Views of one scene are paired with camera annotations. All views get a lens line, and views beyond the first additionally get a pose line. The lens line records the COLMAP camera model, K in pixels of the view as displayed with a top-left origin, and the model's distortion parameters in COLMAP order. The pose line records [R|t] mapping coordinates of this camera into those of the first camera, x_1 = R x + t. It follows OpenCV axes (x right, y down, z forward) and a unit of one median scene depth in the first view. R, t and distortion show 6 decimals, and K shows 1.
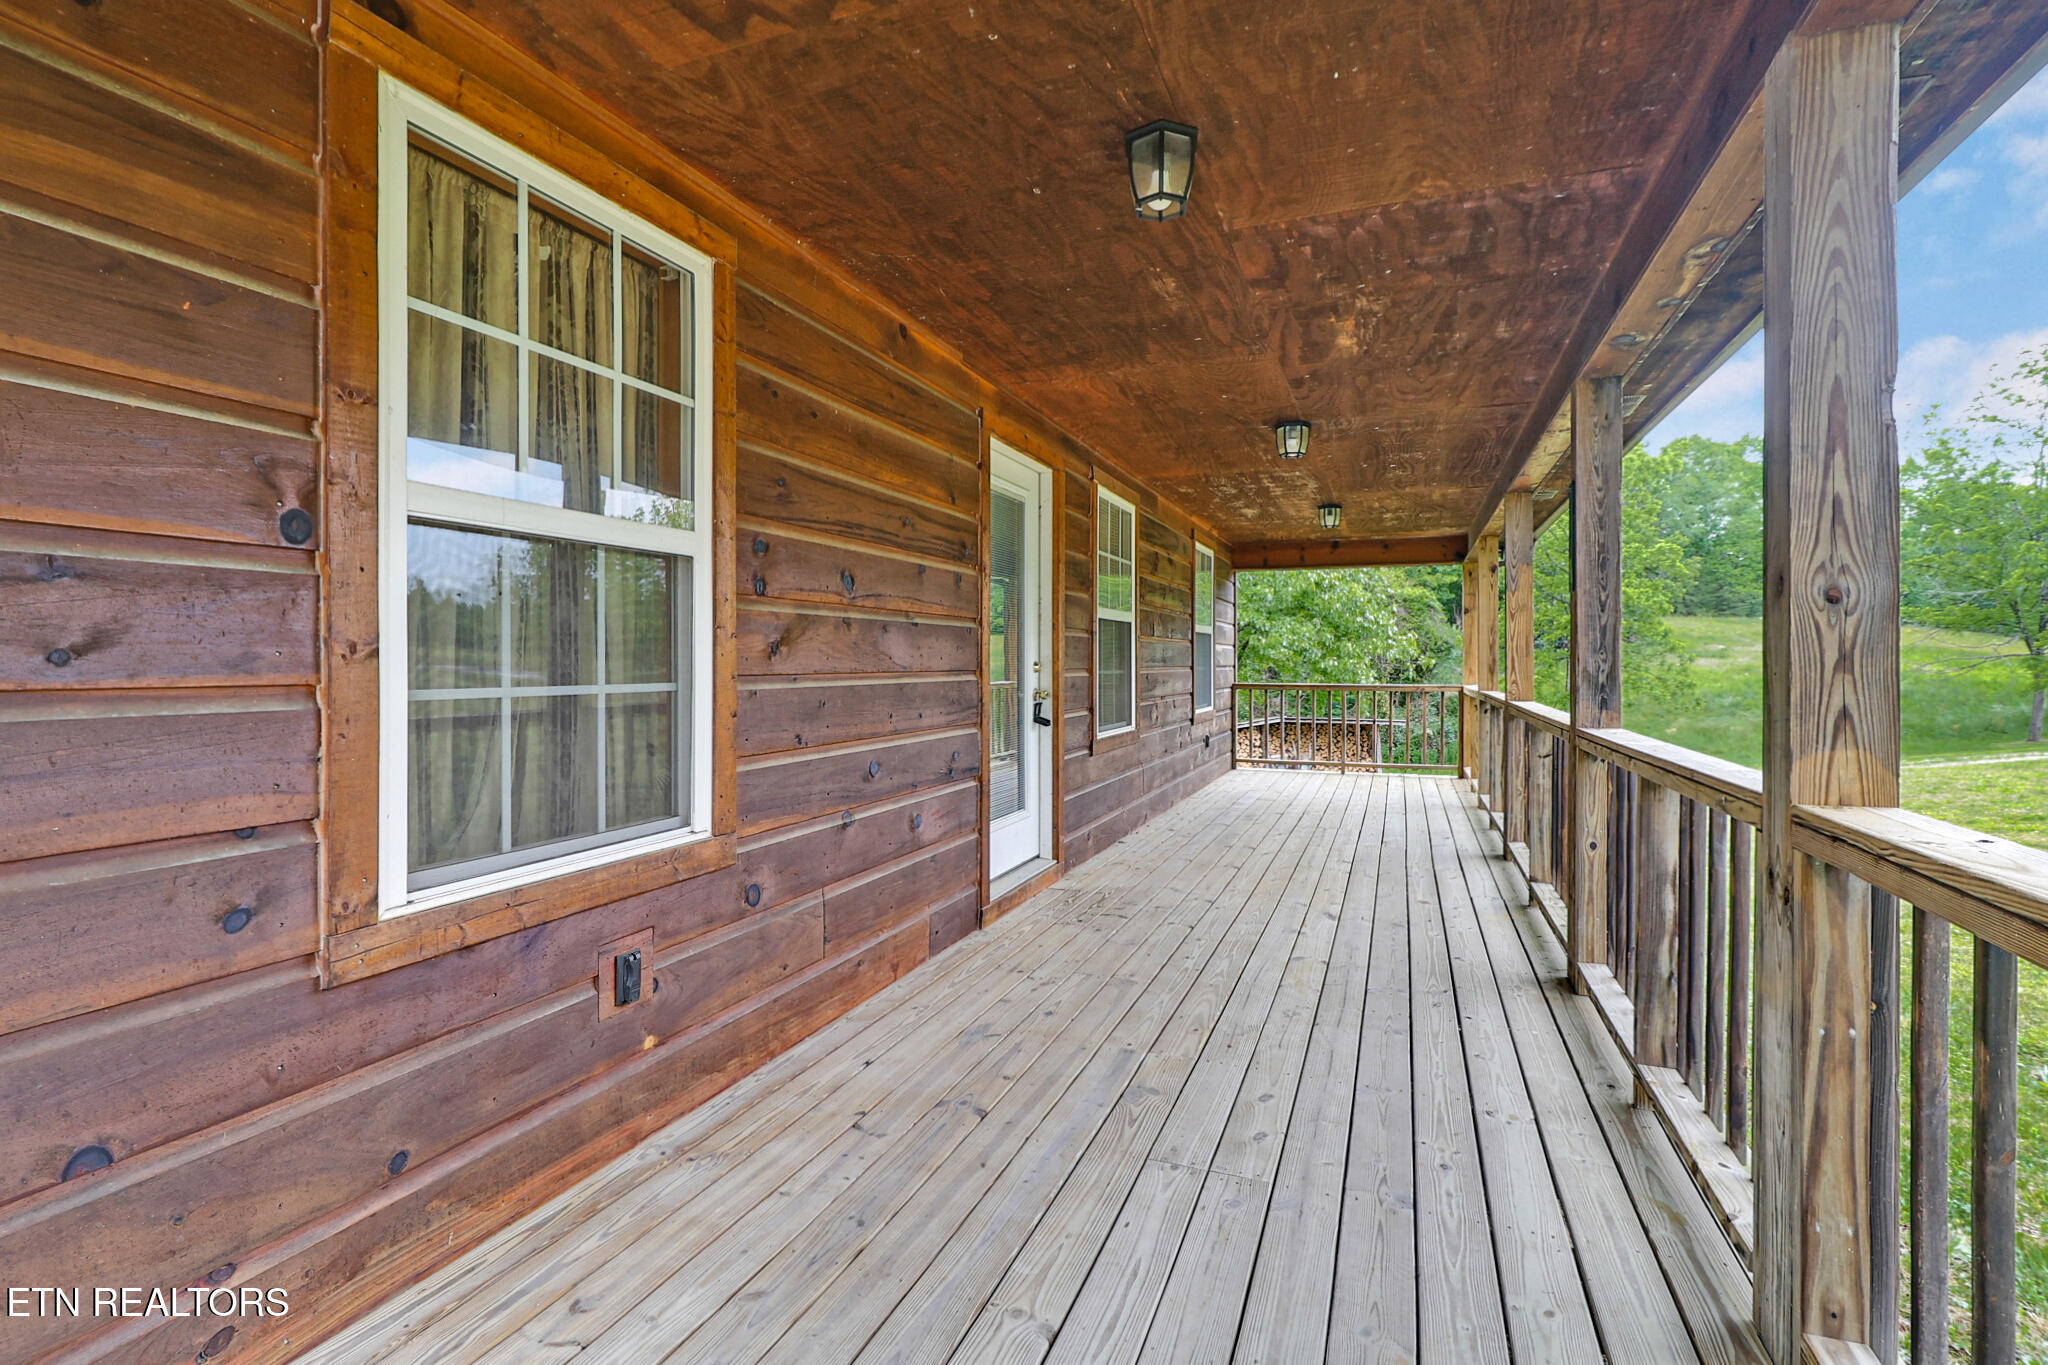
lens RADIAL K [[1033.3, 0, 1024.6], [0, 1033.3, 664.7], [0, 0, 1]] dist [-0.001303, -0.000468]
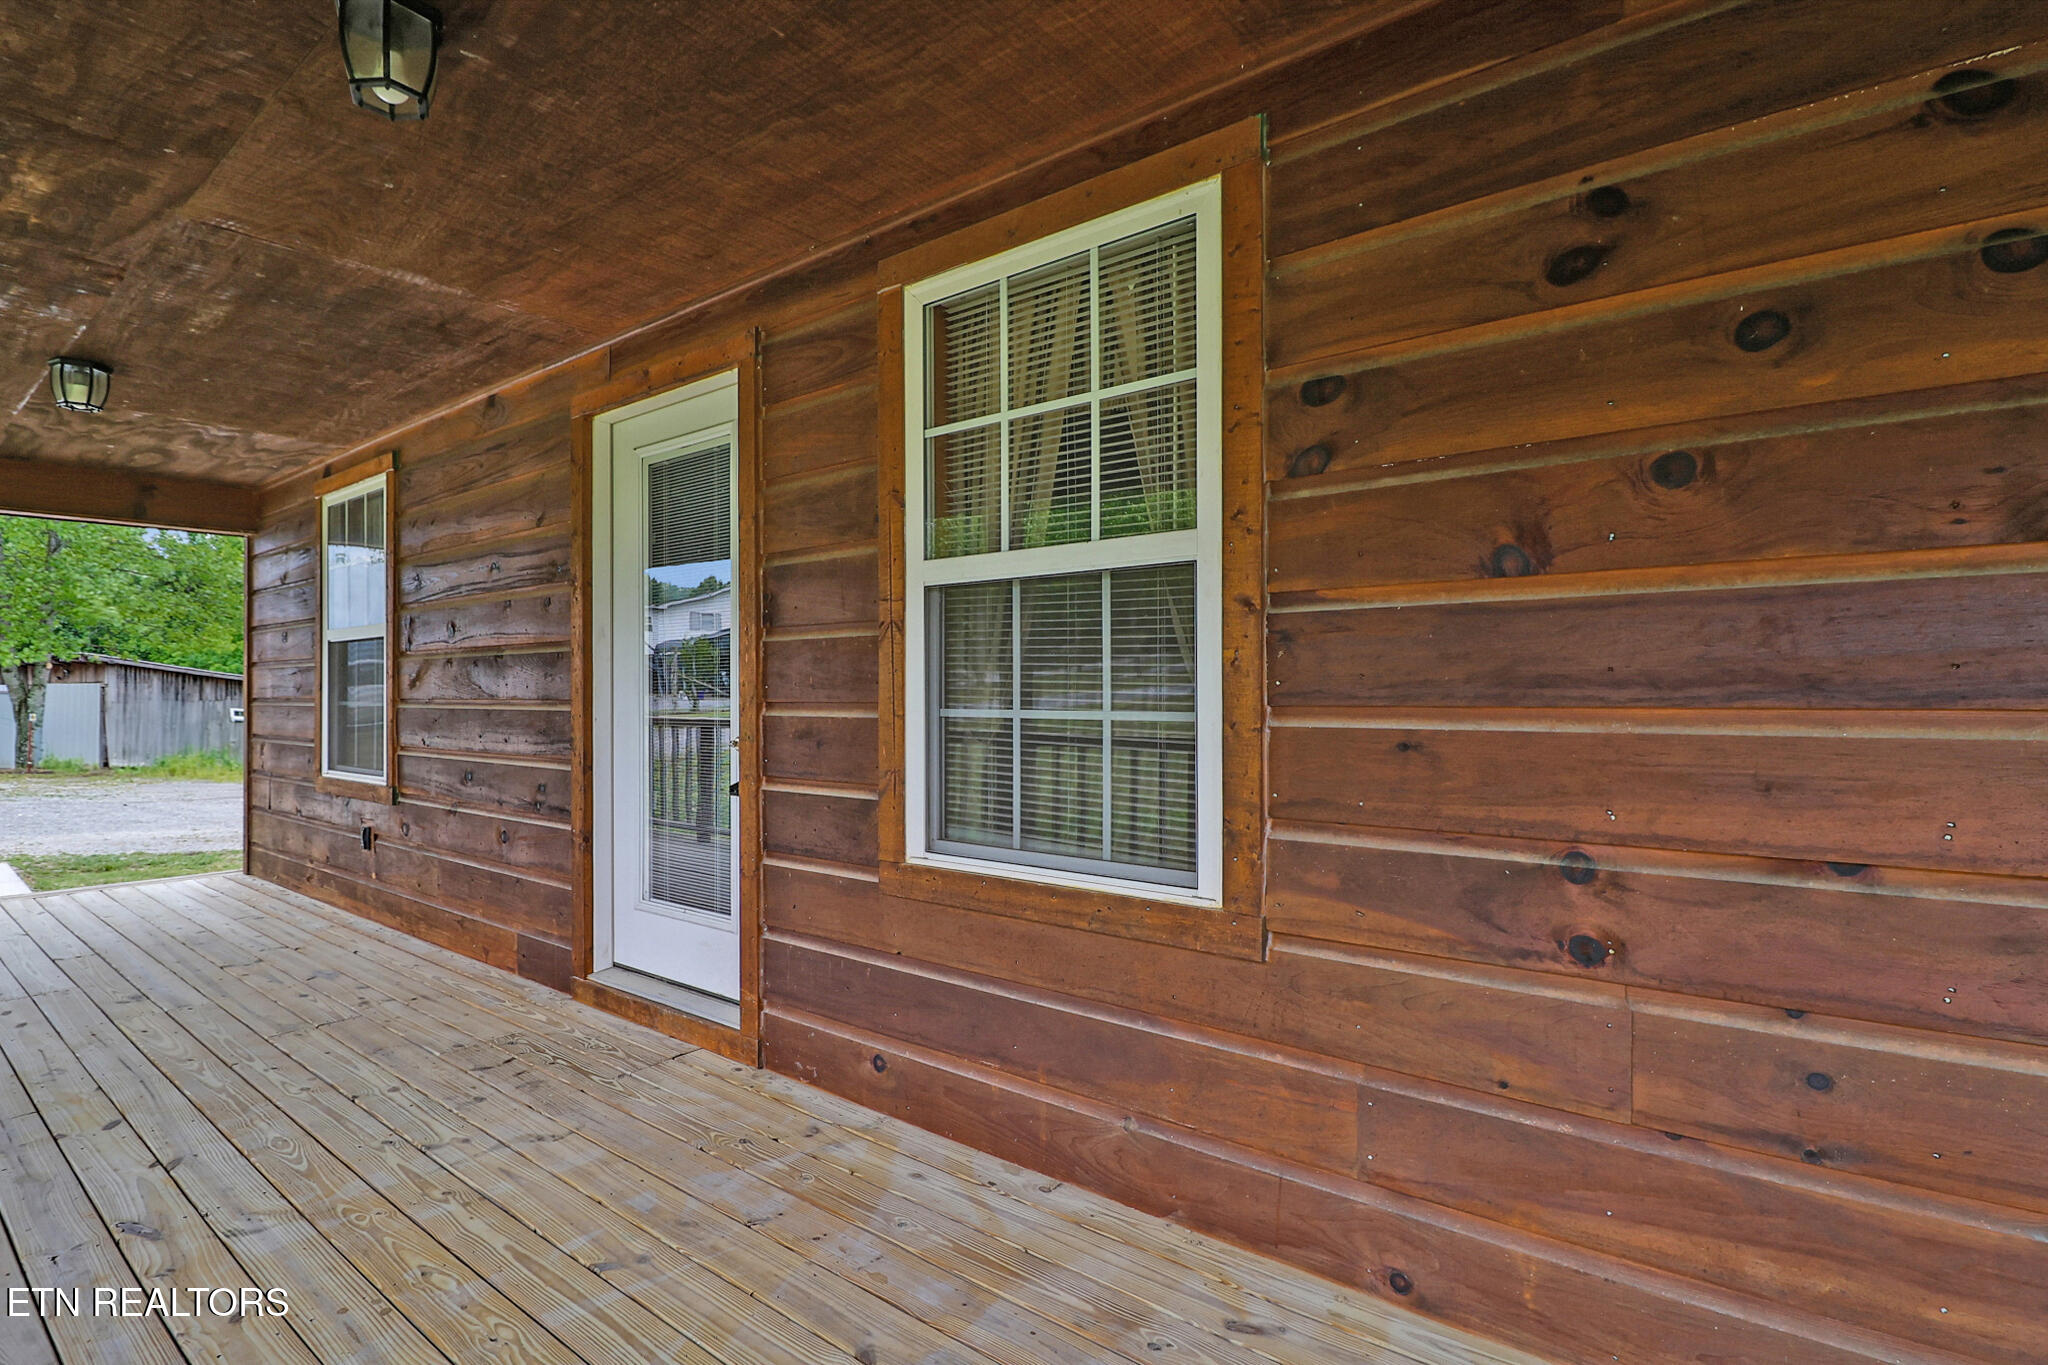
lens RADIAL K [[916.5, 0, 1024.0], [0, 916.5, 682.5], [0, 0, 1]] dist [-0.000424, -0.000447]
pose [[-0.269971, 0.000663, -0.962868, 0.514843], [0.001183, 0.999999, 0.000357, -0.009637], [0.962868, -0.001043, -0.269972, 1.317106]]
